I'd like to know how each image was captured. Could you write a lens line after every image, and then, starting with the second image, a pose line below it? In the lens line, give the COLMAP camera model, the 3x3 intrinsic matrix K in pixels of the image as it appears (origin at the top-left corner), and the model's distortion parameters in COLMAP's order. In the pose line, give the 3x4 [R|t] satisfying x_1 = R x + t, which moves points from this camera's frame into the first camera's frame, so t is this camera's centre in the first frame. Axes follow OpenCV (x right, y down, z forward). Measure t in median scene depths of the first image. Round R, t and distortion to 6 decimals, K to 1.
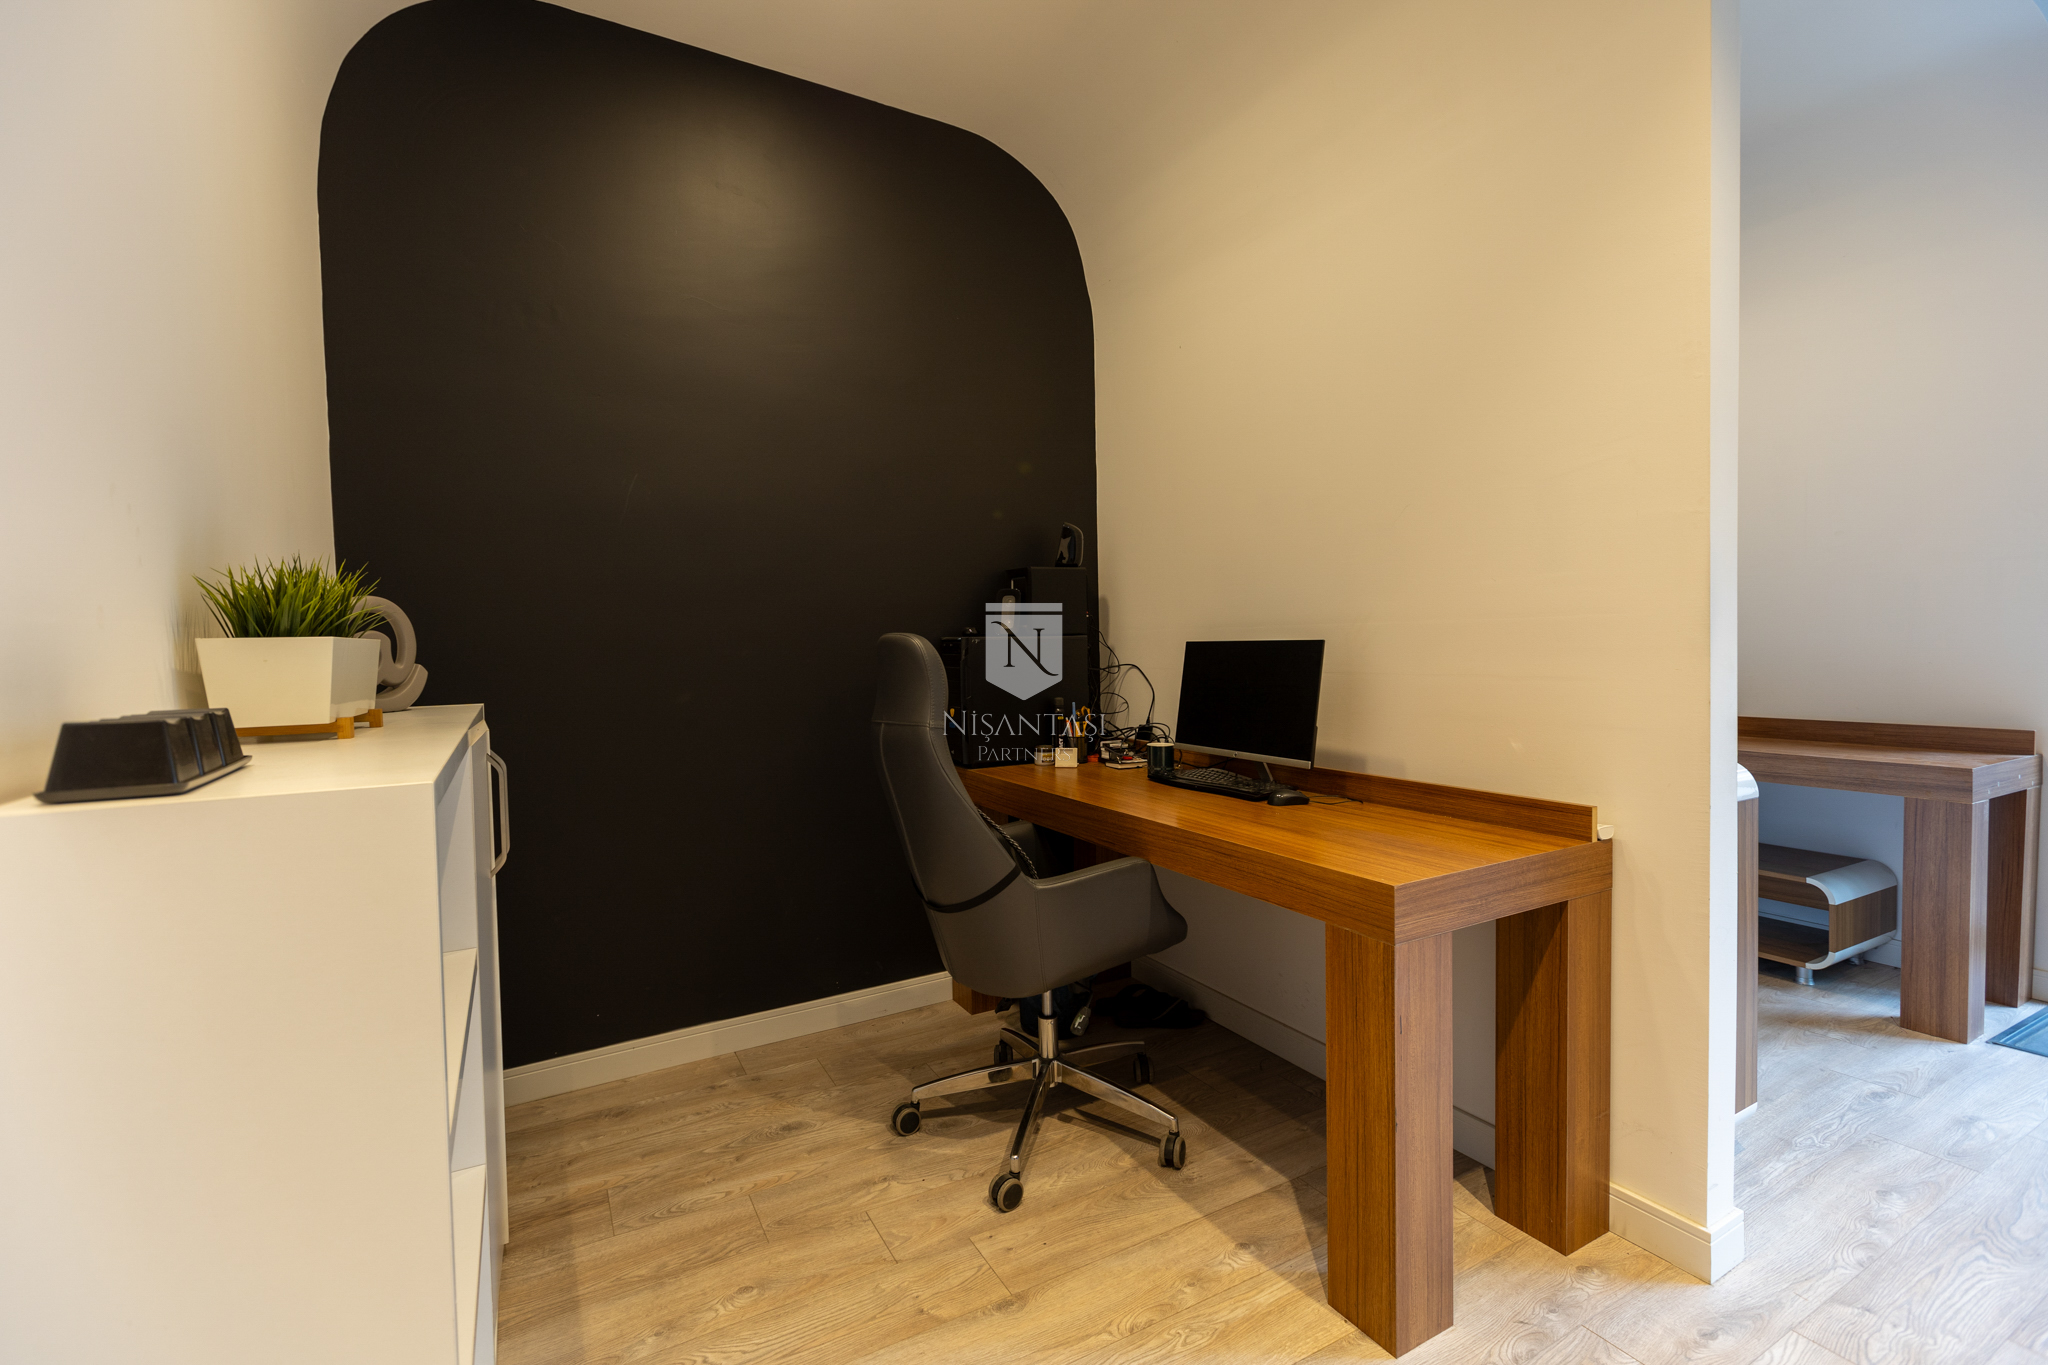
lens RADIAL K [[903.8, 0, 1023.9], [0, 903.8, 674.6], [0, 0, 1]] dist [0.006699, -0.002357]
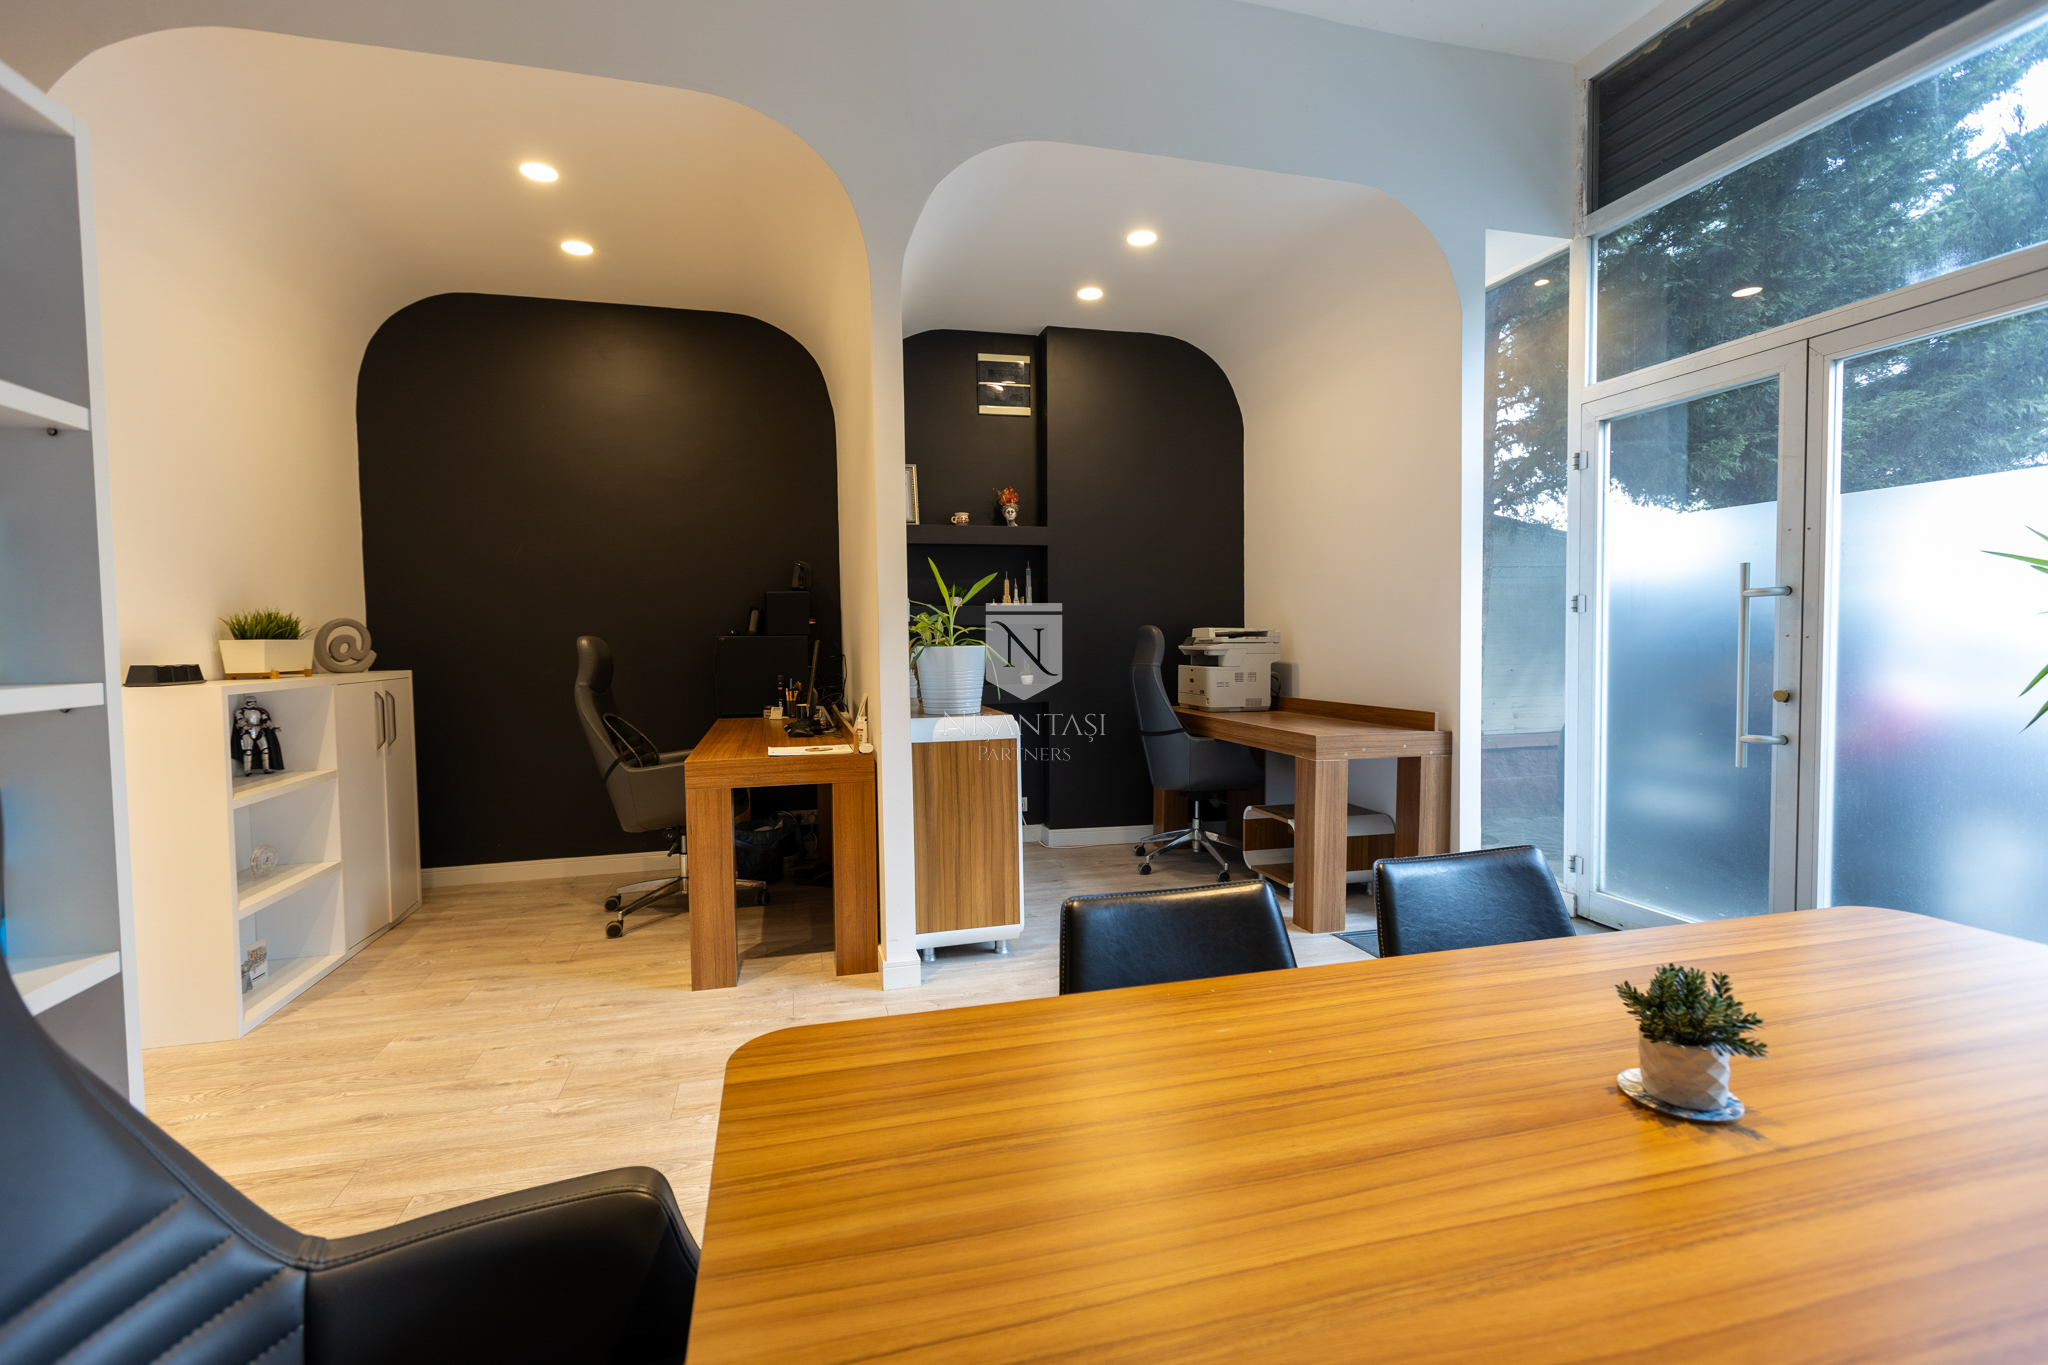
lens RADIAL K [[903.8, 0, 1016.7], [0, 903.8, 675.0], [0, 0, 1]] dist [0.008062, -0.003280]
pose [[0.964475, 0.016092, -0.263683, 1.279429], [-0.013048, 0.999827, 0.013292, -0.001860], [0.263851, -0.009379, 0.964518, -0.605811]]
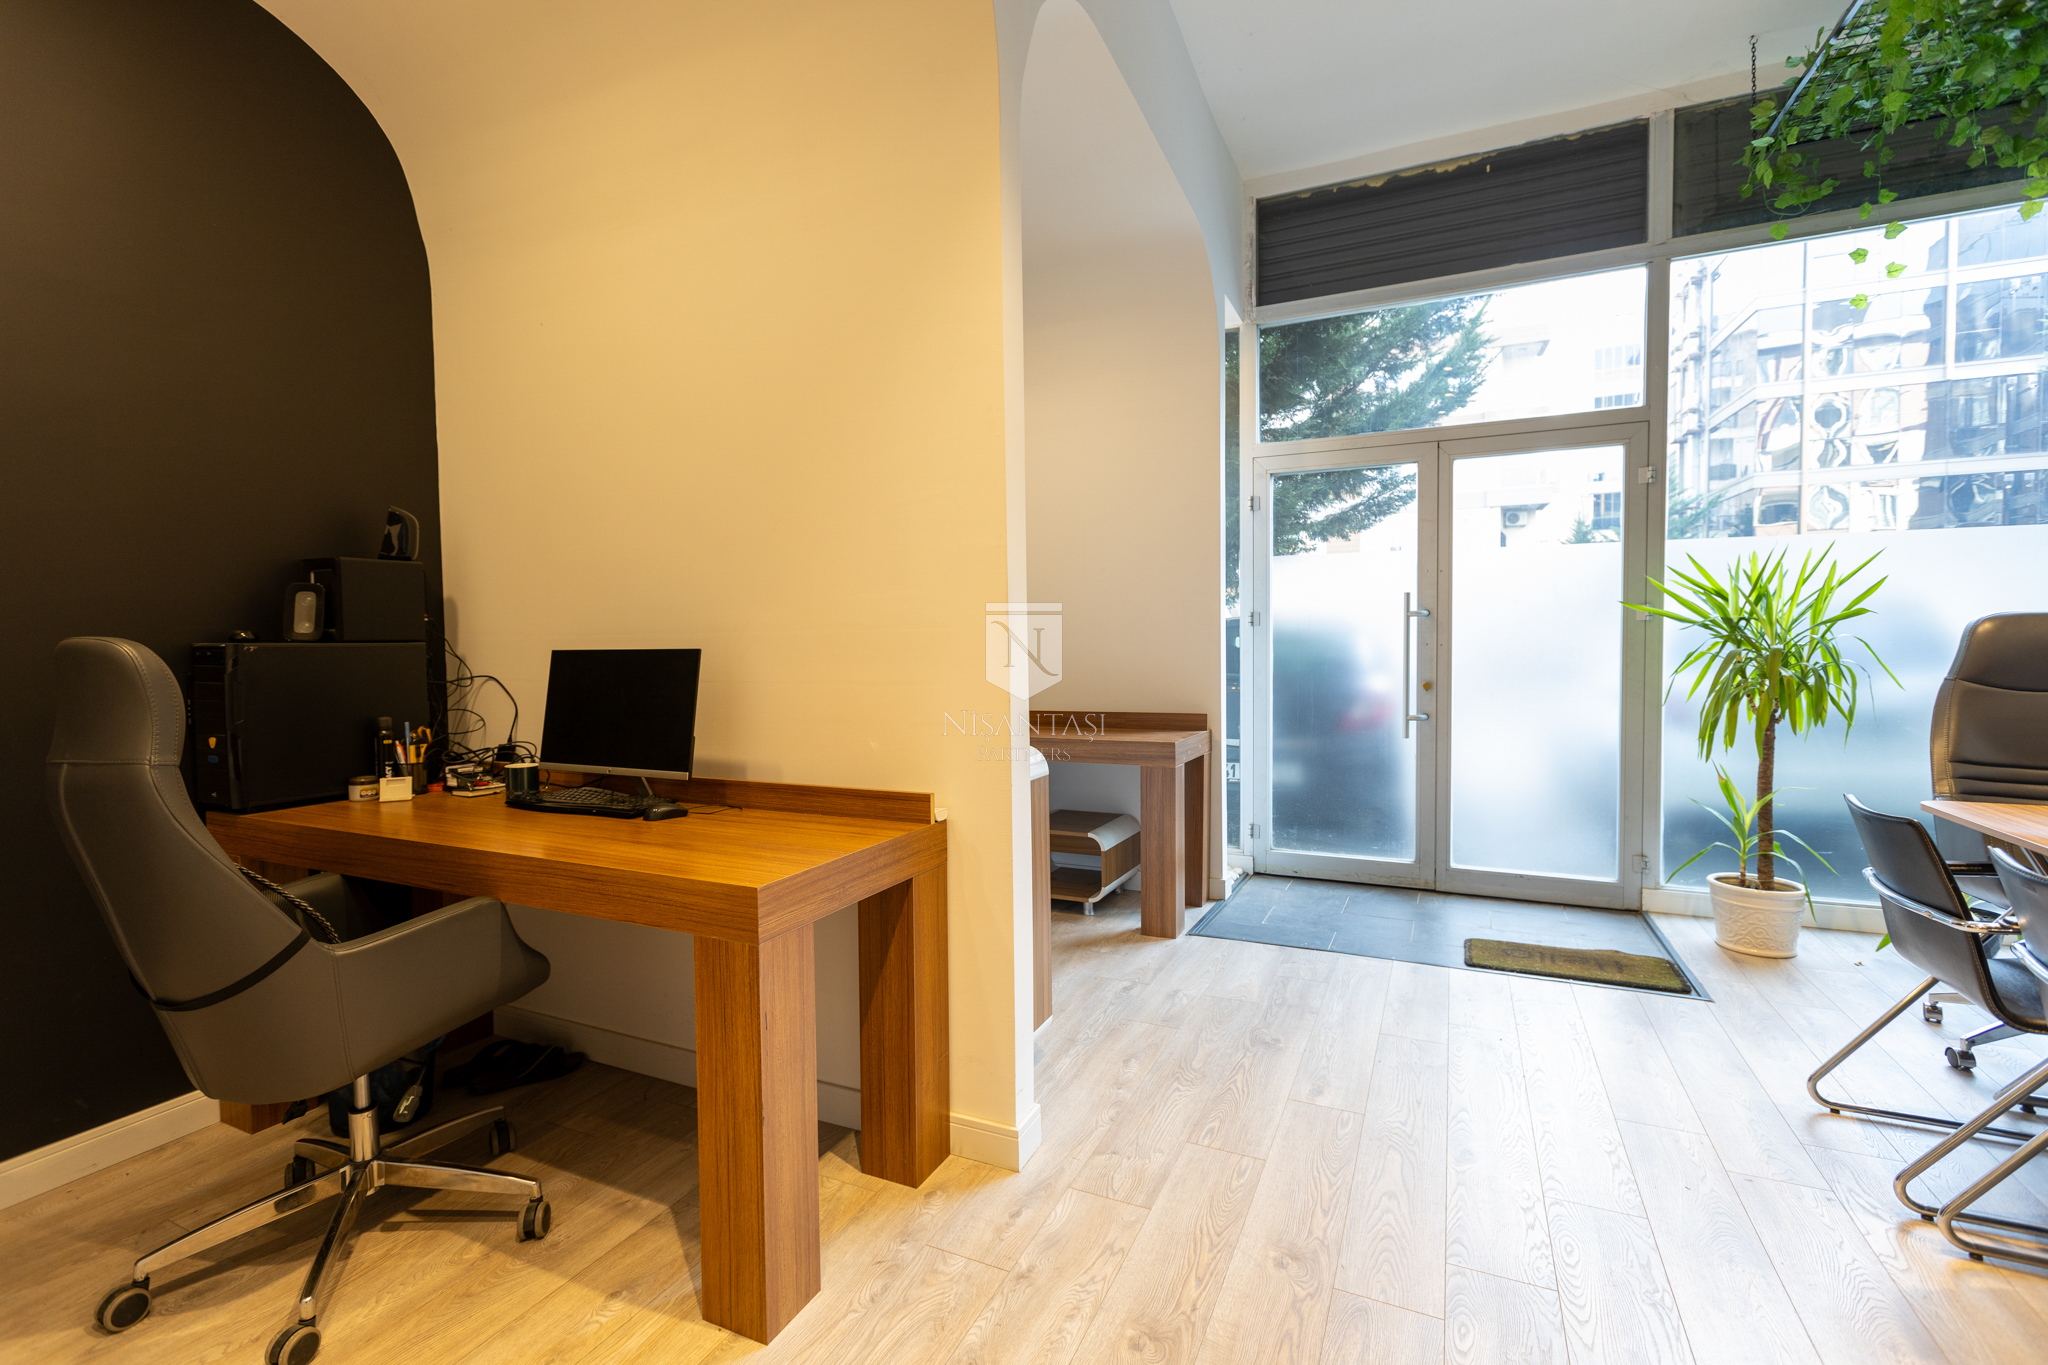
lens RADIAL K [[908.4, 0, 1018.1], [0, 908.4, 674.9], [0, 0, 1]] dist [0.004343, -0.001299]
pose [[0.816619, -0.012047, 0.577051, 0.043265], [0.017115, 0.999848, -0.003346, -0.000592], [-0.576923, 0.012609, 0.816701, -0.016637]]
